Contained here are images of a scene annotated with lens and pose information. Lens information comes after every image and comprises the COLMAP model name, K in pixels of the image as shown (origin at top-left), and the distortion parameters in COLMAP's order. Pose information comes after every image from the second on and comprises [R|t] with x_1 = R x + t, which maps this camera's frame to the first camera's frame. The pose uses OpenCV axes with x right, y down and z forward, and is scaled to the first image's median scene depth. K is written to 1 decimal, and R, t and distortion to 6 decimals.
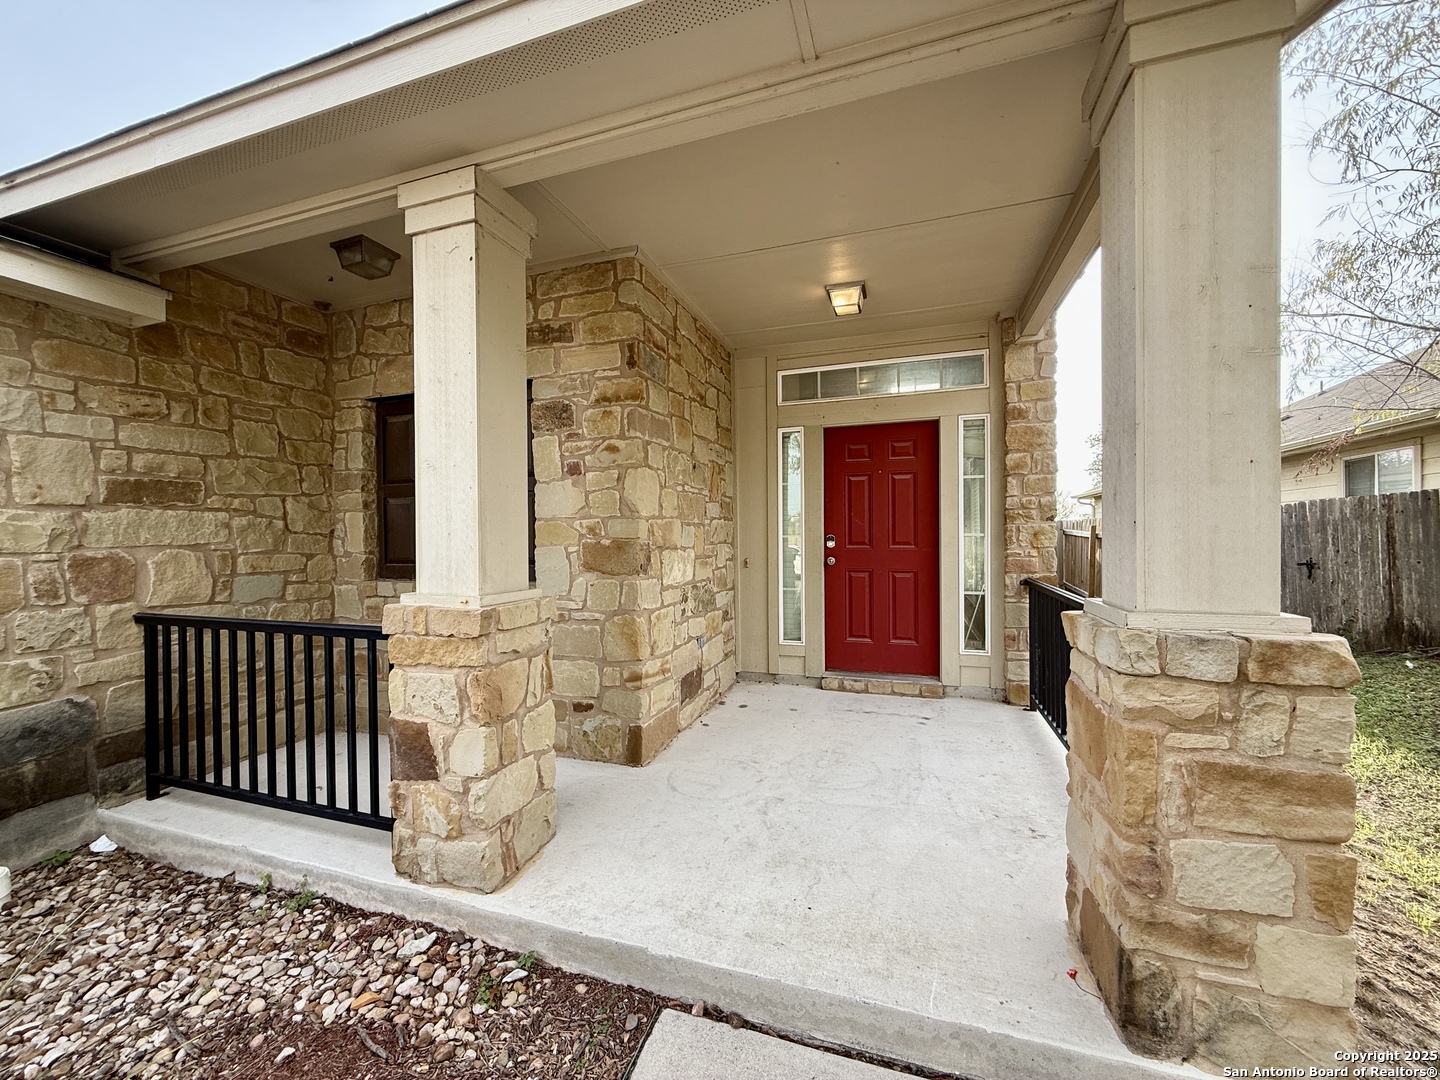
lens RADIAL K [[572.8, 0, 715.9], [0, 572.8, 540.3], [0, 0, 1]] dist [0.000142, 0.000063]
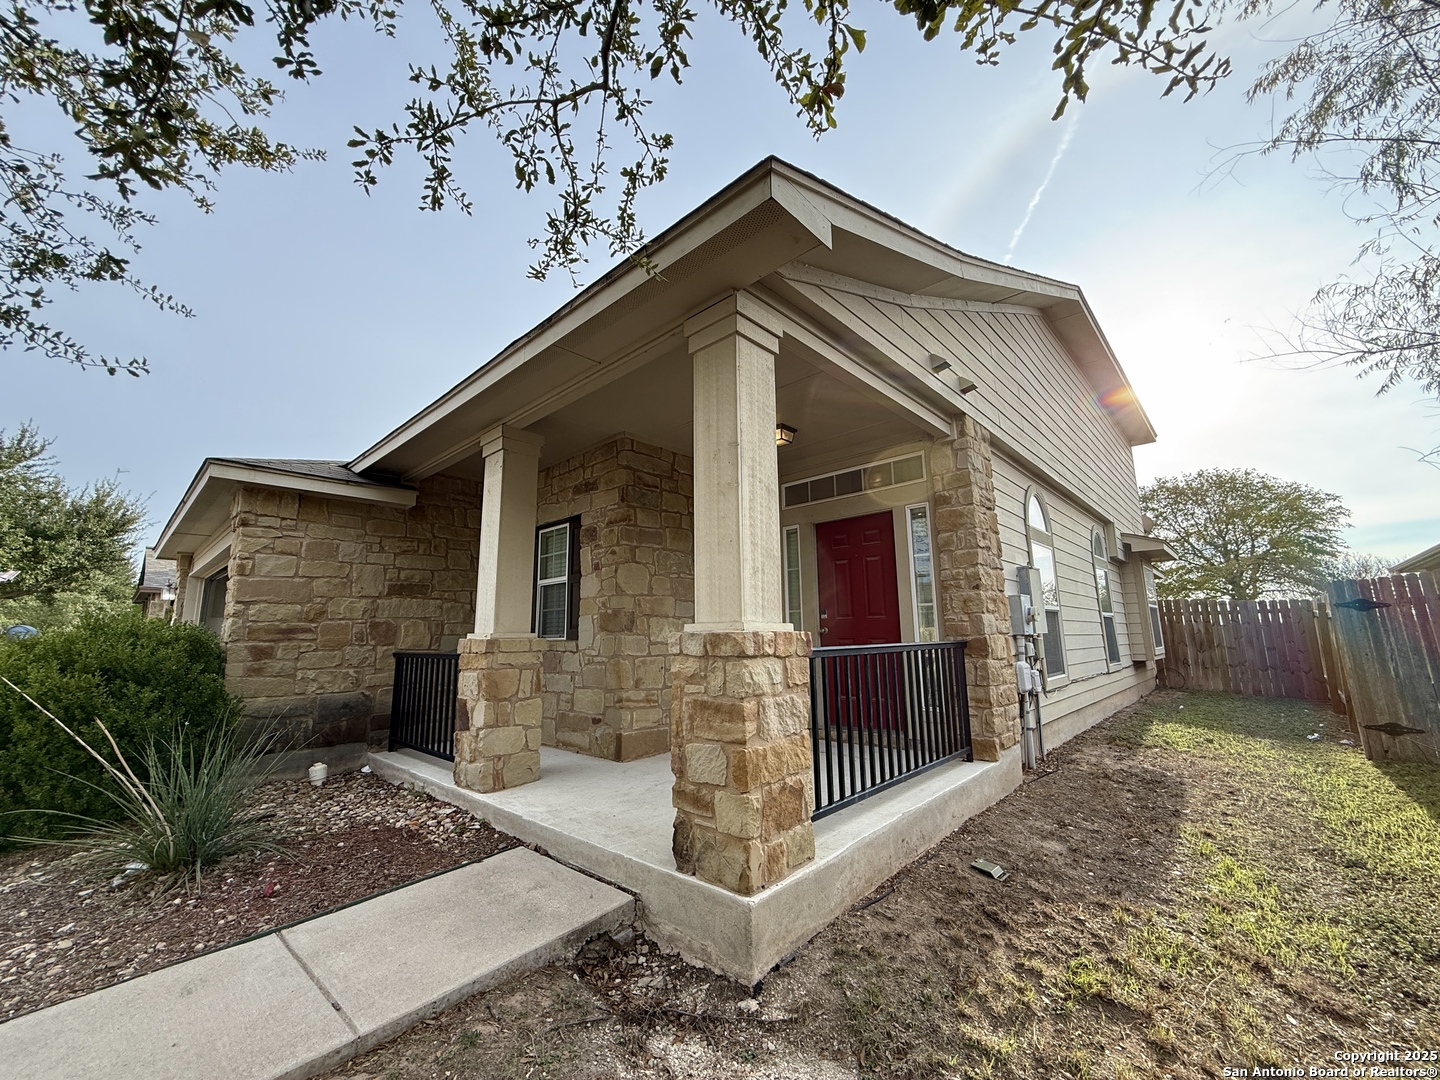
lens RADIAL K [[572.8, 0, 715.9], [0, 572.8, 540.3], [0, 0, 1]] dist [0.000142, 0.000063]
pose [[0.909480, -0.073302, -0.409235, 0.800421], [0.001961, 0.985080, -0.172088, 0.089641], [0.415743, 0.155708, 0.896054, -0.347983]]
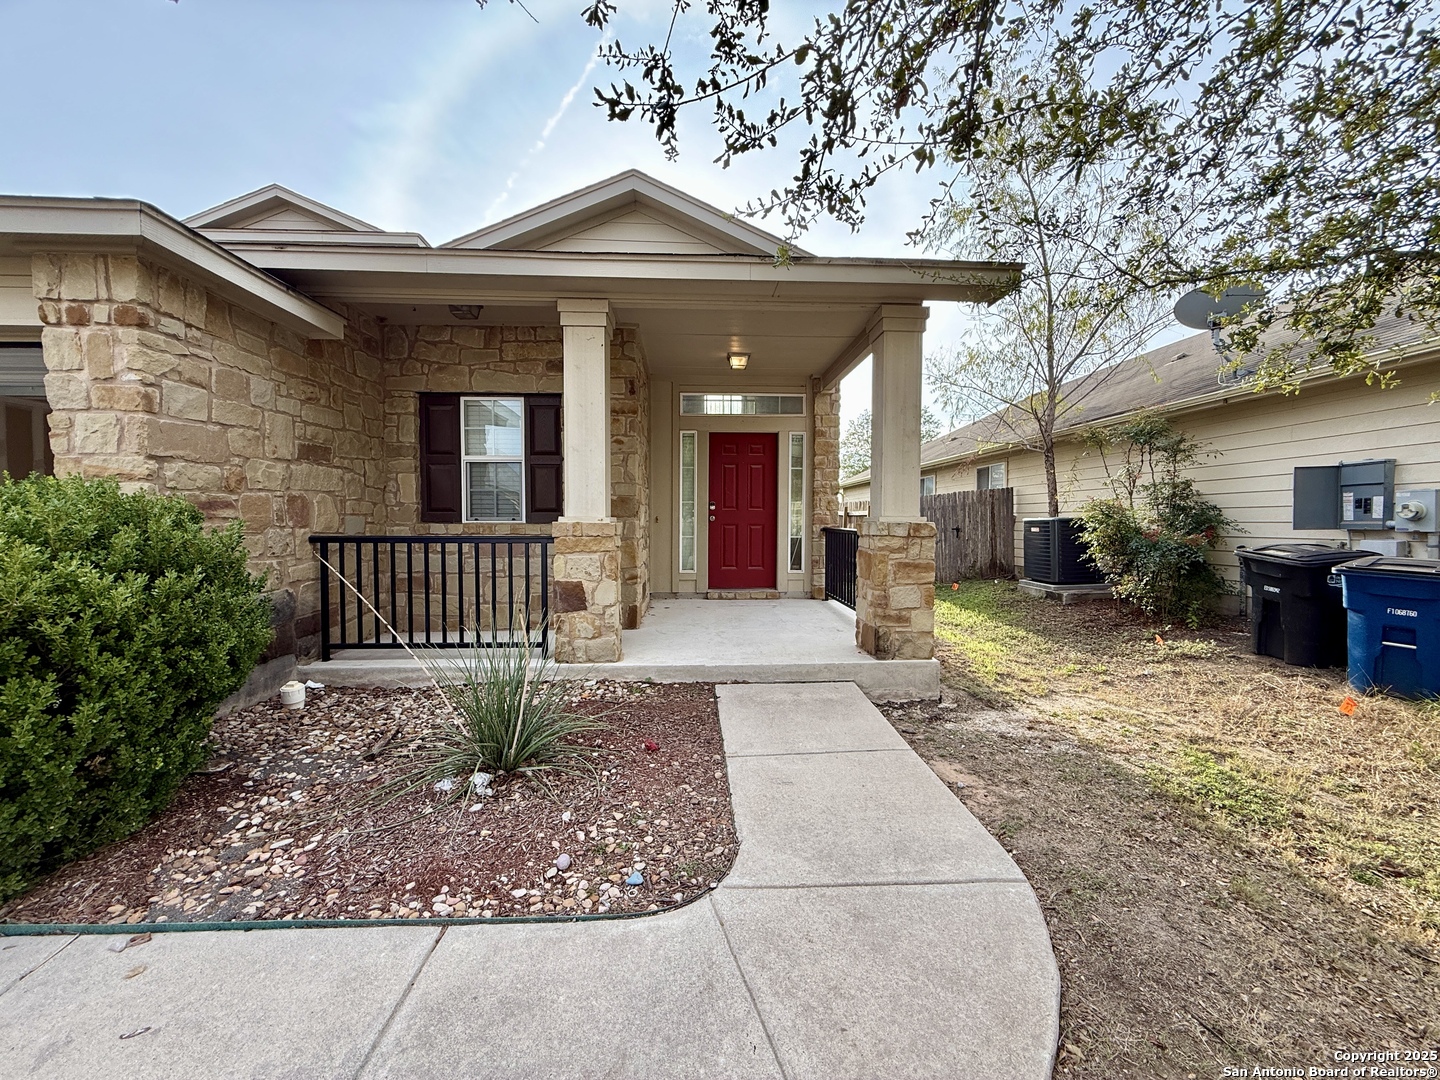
lens RADIAL K [[572.8, 0, 715.9], [0, 572.8, 540.3], [0, 0, 1]] dist [0.000142, 0.000063]
pose [[0.930300, -0.000268, 0.366800, -0.577802], [-0.009276, 0.999663, 0.024257, 0.092227], [-0.366683, -0.025969, 0.929983, -0.725192]]
